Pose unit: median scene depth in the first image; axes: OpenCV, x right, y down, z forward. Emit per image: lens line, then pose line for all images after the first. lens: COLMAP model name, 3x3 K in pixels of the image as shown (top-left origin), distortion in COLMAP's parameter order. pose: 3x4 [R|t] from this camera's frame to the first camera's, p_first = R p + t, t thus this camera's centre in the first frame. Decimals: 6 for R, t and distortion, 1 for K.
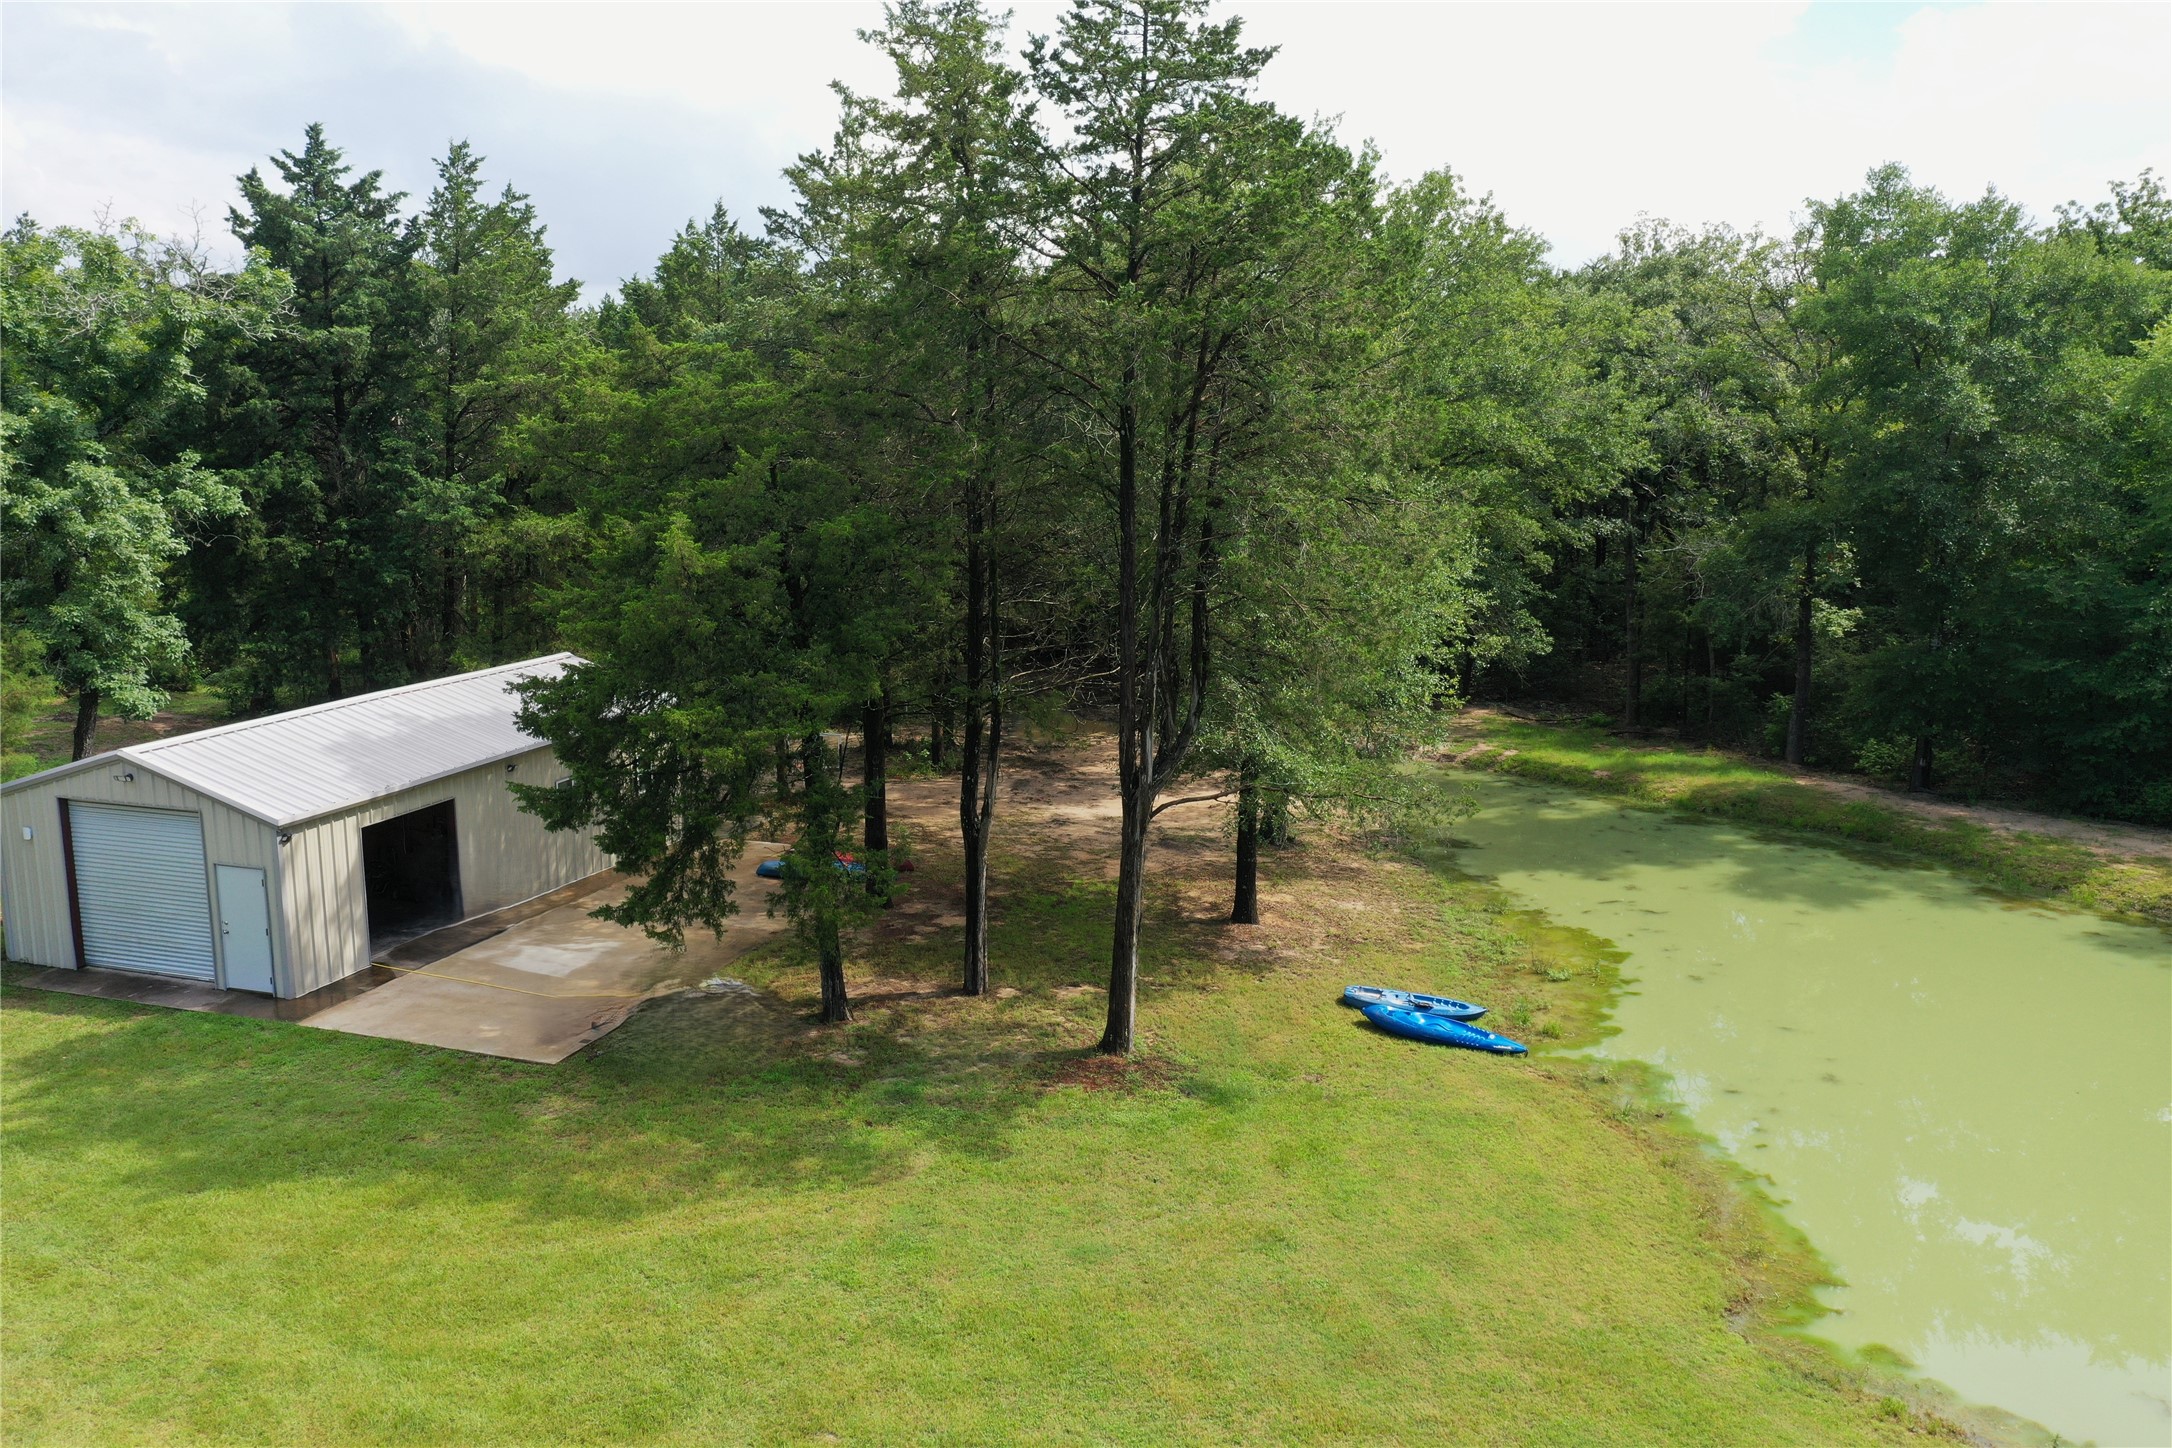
lens RADIAL K [[1764.0, 0, 1091.5], [0, 1764.0, 722.5], [0, 0, 1]] dist [0.017038, -0.005753]
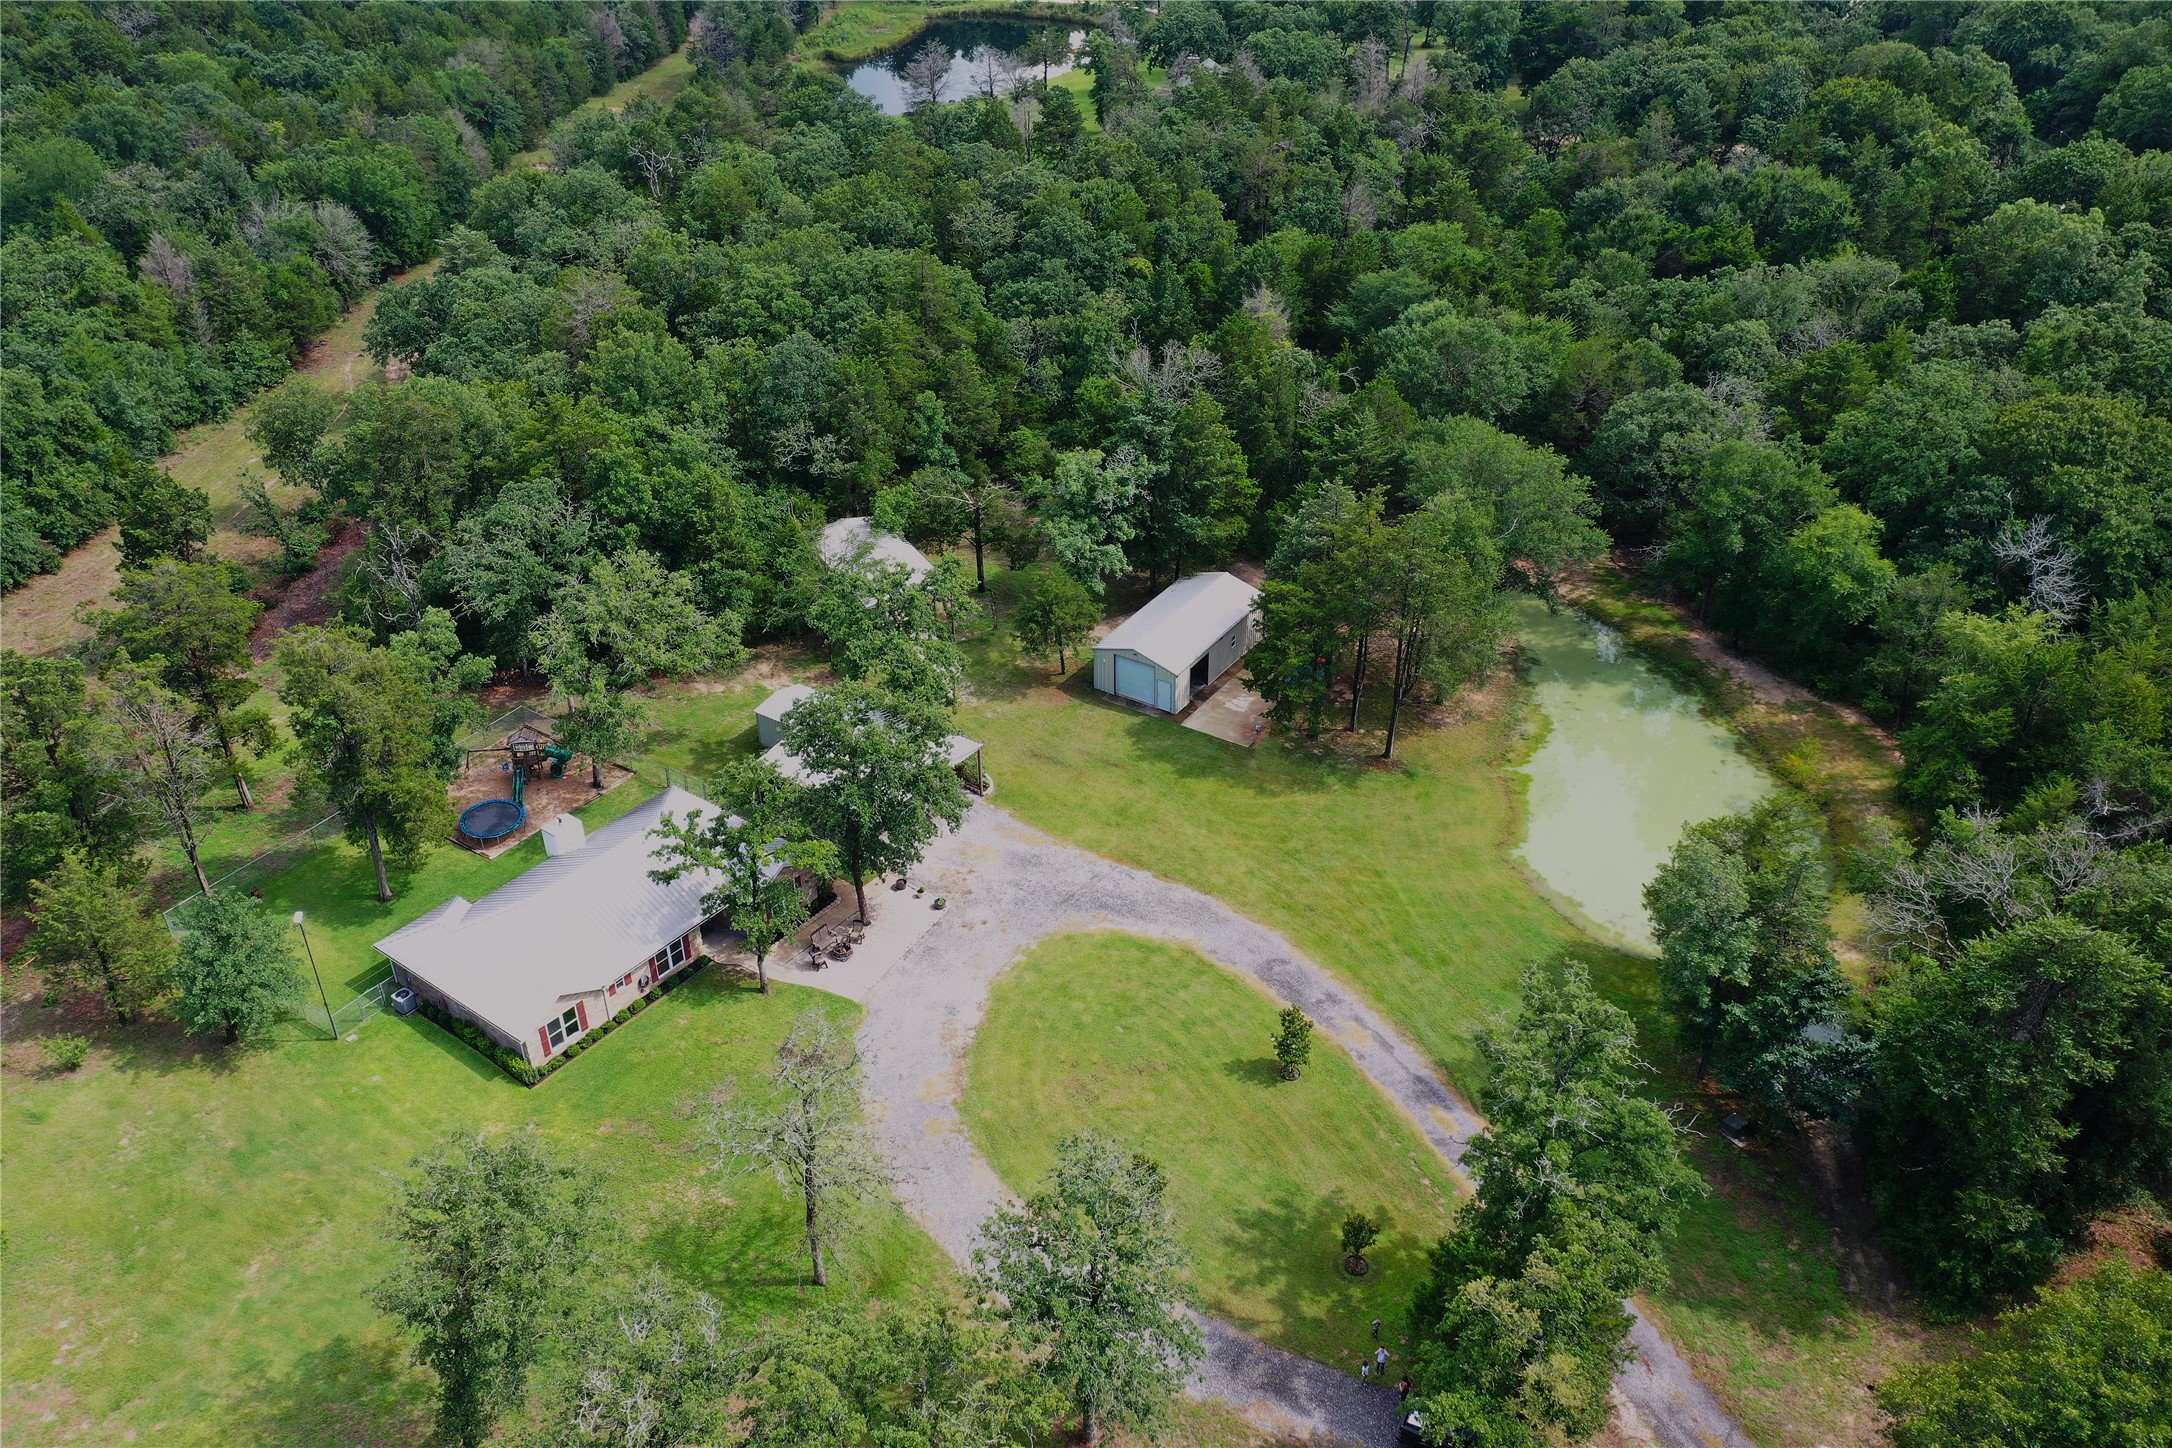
lens RADIAL K [[1764.0, 0, 1087.7], [0, 1764.0, 723.1], [0, 0, 1]] dist [0.017038, -0.005753]
pose [[0.973566, 0.122342, -0.192875, 0.108120], [-0.044138, 0.929304, 0.366668, -1.234562], [0.224099, -0.348463, 0.910139, -2.565797]]
